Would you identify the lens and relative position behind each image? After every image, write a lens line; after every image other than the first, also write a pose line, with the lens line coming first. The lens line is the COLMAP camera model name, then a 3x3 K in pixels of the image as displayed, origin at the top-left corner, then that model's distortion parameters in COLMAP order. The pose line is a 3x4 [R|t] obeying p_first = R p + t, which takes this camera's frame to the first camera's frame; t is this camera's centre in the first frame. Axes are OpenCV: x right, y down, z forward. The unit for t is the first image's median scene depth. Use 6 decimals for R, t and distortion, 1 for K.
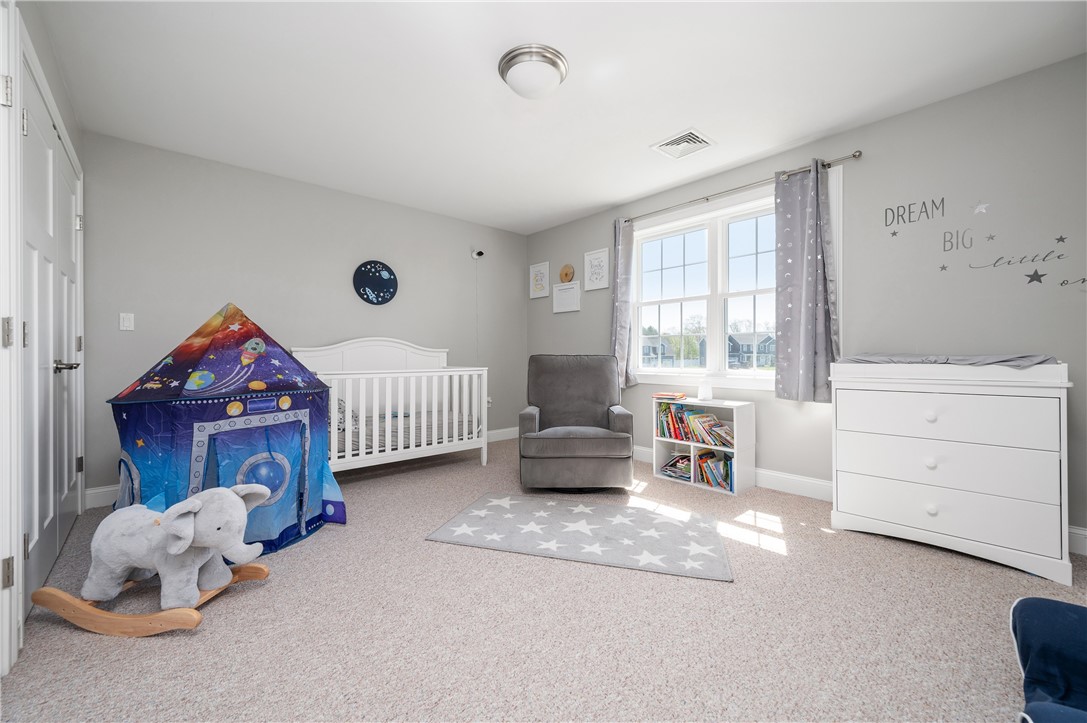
lens RADIAL K [[434.1, 0, 543.5], [0, 434.1, 361.5], [0, 0, 1]] dist [0.000001, -0.000002]
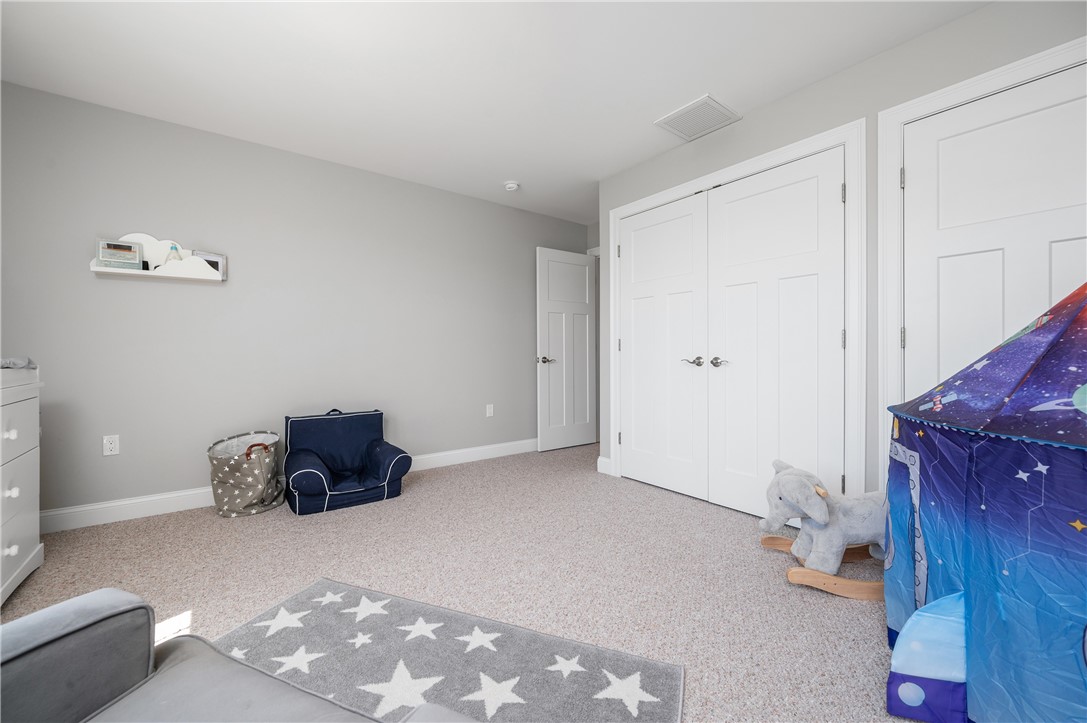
lens RADIAL K [[434.1, 0, 543.5], [0, 434.1, 361.5], [0, 0, 1]] dist [0.000001, -0.000002]
pose [[-0.996906, 0.004252, 0.078483, -0.165089], [0.005095, 0.999931, 0.010542, -0.011256], [-0.078433, 0.010910, -0.996860, 2.006708]]
